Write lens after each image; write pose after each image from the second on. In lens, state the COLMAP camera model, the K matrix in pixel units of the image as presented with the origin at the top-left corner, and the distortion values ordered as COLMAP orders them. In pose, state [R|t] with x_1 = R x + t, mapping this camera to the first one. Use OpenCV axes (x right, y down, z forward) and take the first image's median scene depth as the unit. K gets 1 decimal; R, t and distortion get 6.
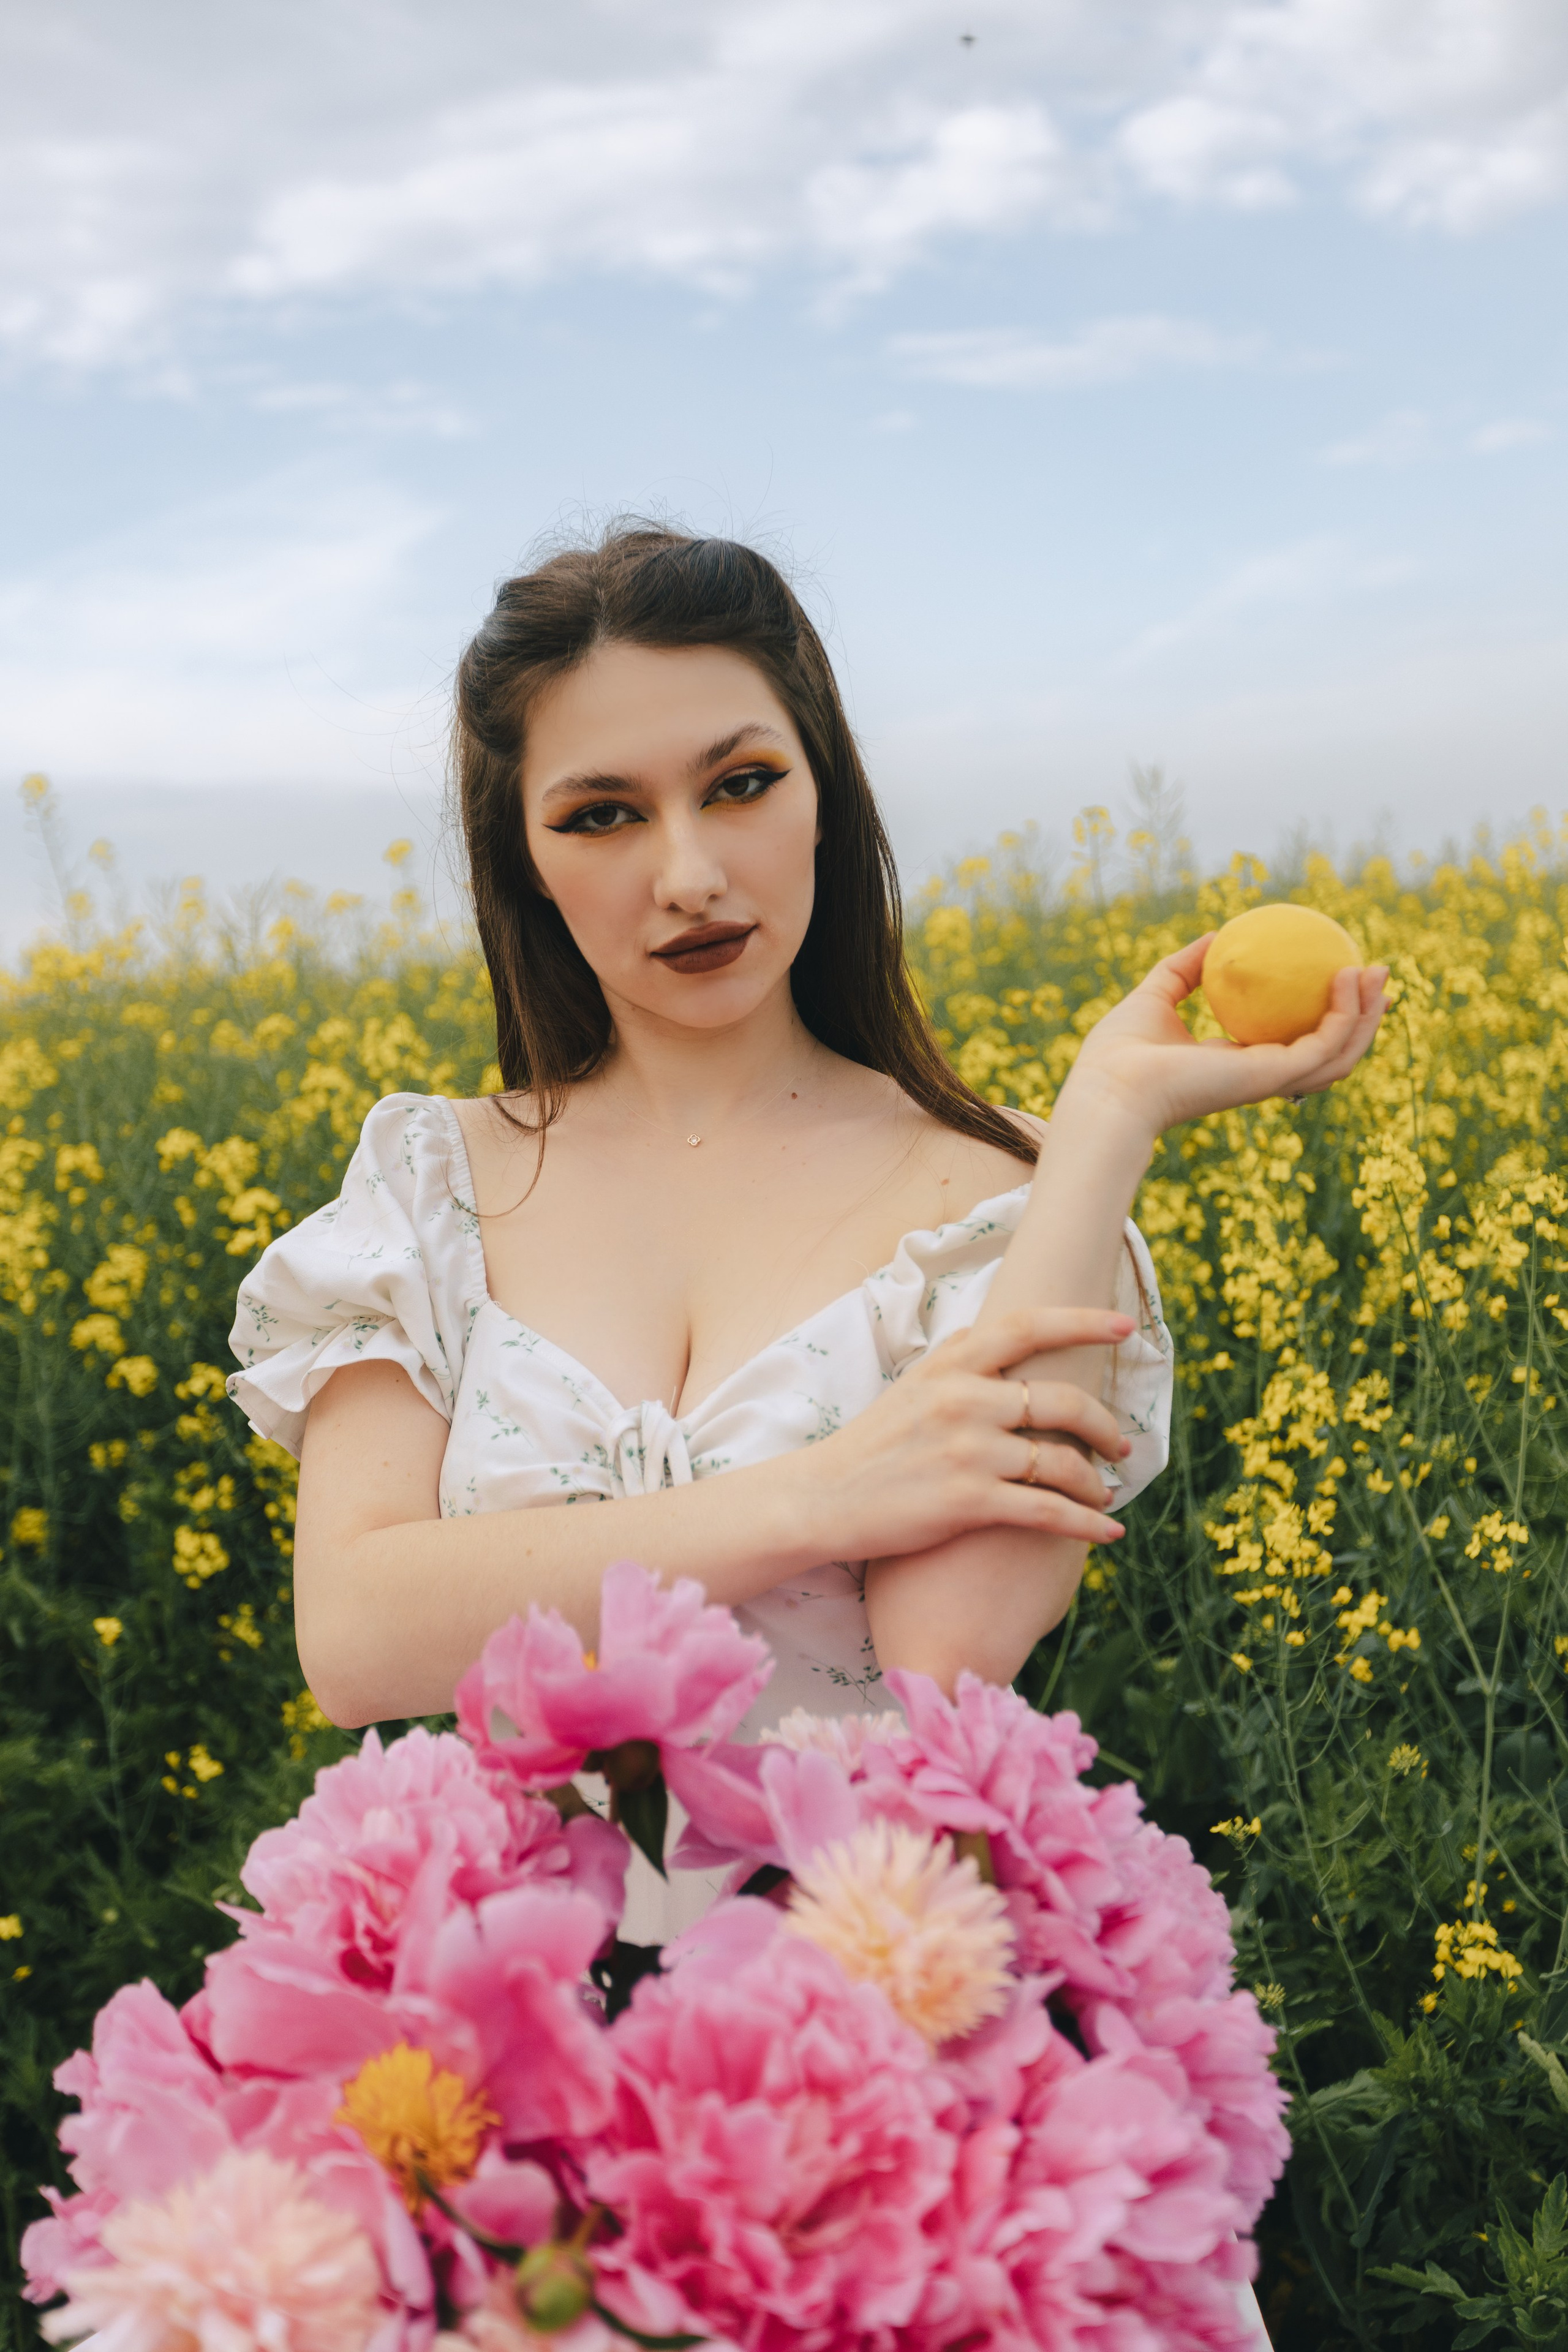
lens RADIAL K [[2390.1, 0, 792.9], [0, 2390.1, 1179.3], [0, 0, 1]] dist [-0.006642, 0.010537]
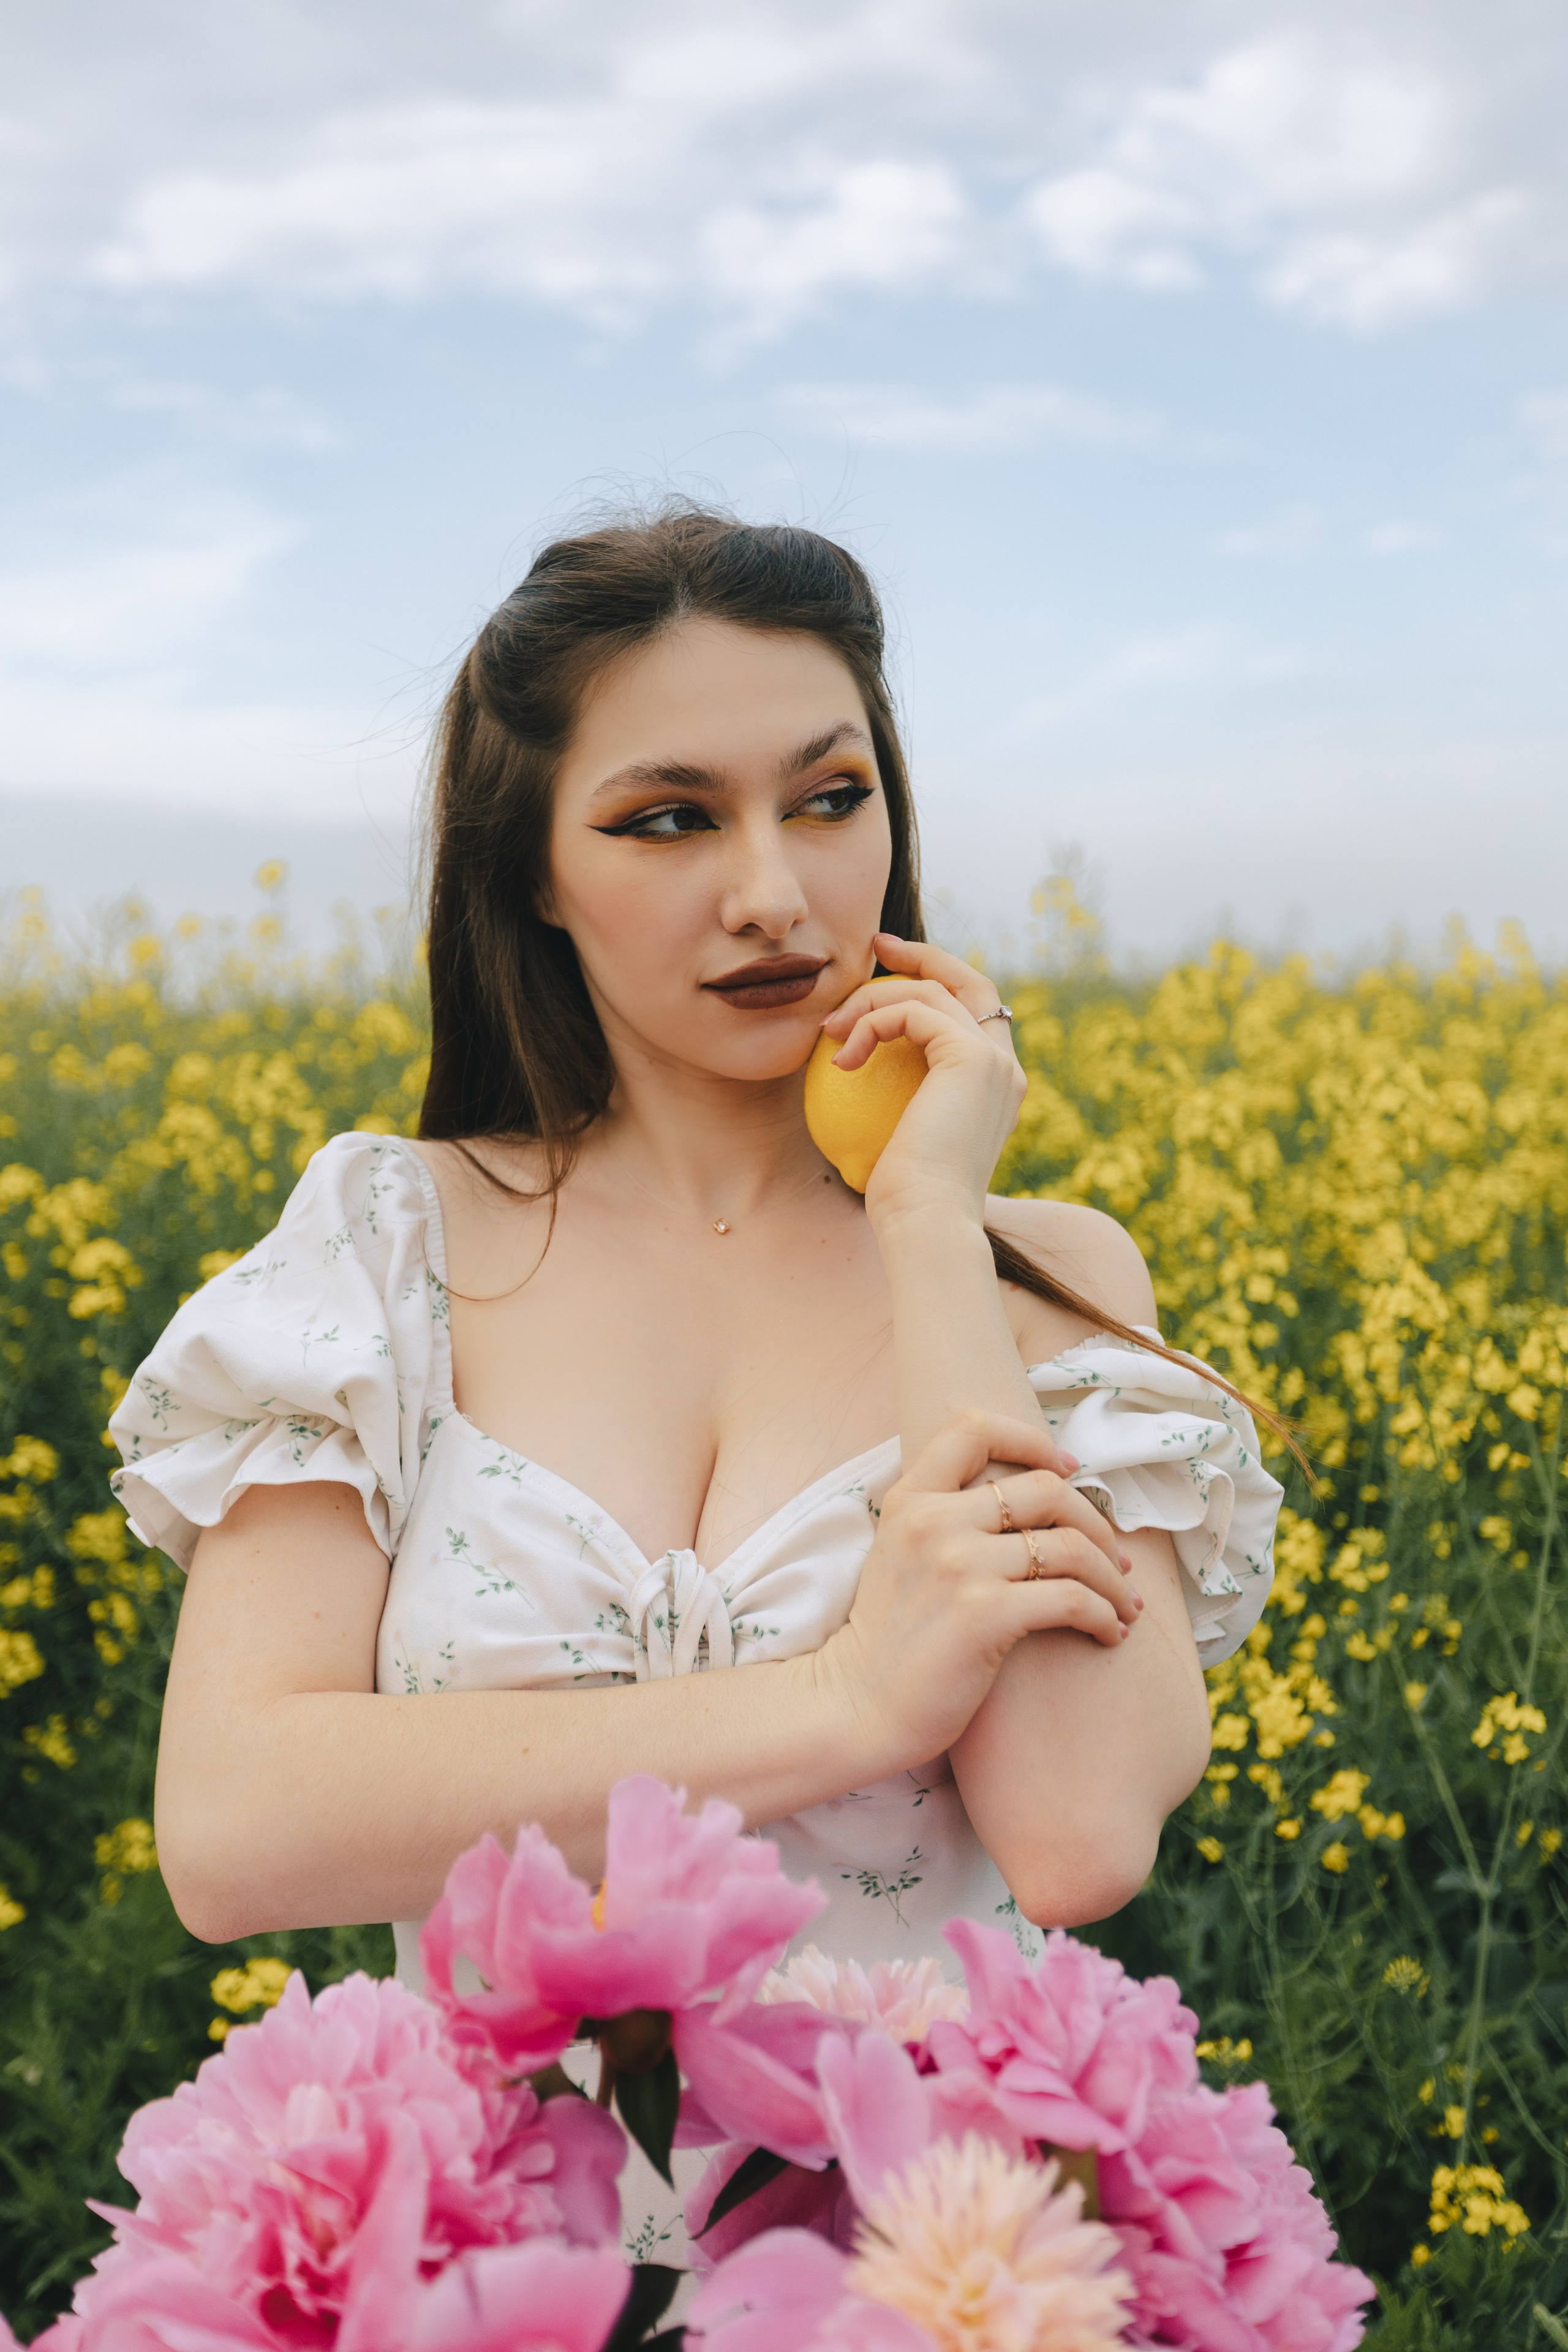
lens RADIAL K [[2445.1, 0, 781.3], [0, 2445.1, 1172.8], [0, 0, 1]] dist [0.002811, -0.009004]
pose [[0.995489, 0.061876, 0.071929, -0.057092], [-0.059576, 0.997655, -0.033694, -0.008084], [-0.073845, 0.029257, 0.996840, 0.112792]]
